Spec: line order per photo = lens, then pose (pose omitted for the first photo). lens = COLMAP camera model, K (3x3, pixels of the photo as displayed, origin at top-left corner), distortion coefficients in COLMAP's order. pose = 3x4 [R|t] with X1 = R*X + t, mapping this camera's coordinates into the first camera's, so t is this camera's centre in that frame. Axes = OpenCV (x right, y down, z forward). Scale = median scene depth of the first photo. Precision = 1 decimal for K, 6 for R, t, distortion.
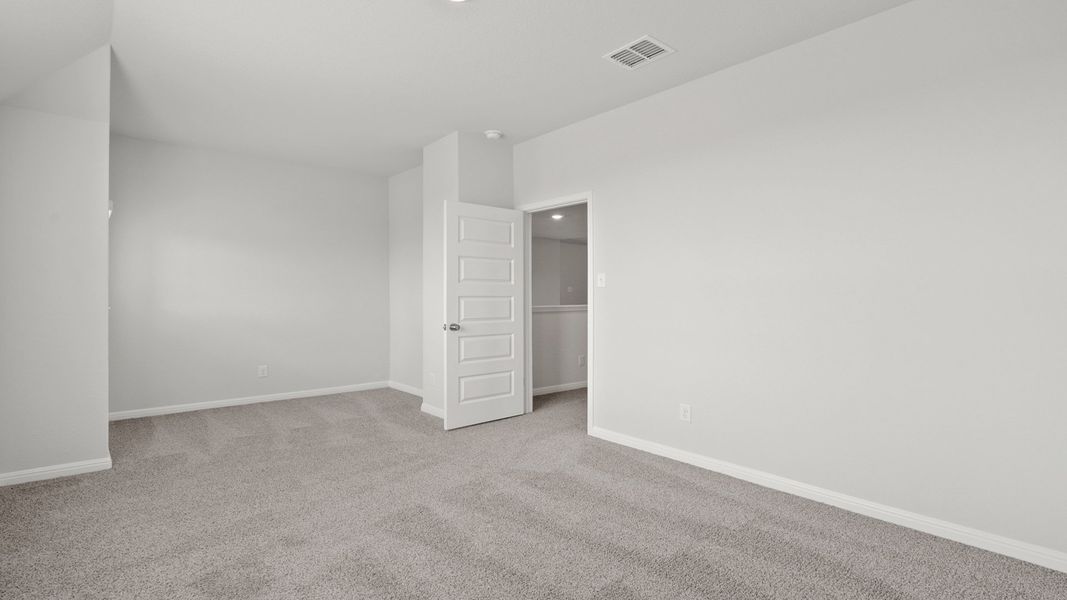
lens RADIAL K [[500.2, 0, 534.0], [0, 500.2, 294.2], [0, 0, 1]] dist [-0.005049, -0.000786]
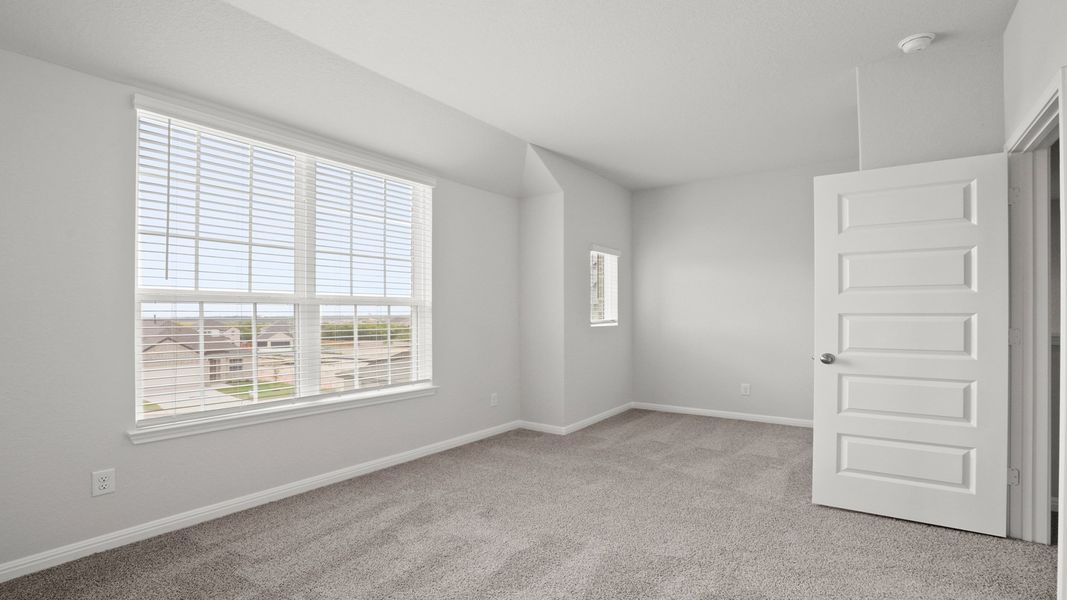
lens RADIAL K [[500.2, 0, 533.3], [0, 500.2, 310.8], [0, 0, 1]] dist [-0.005049, -0.000786]
pose [[0.248611, -0.009957, -0.968552, 0.400331], [0.003385, 0.999950, -0.009411, 0.005269], [0.968598, -0.000939, 0.248632, 0.435437]]
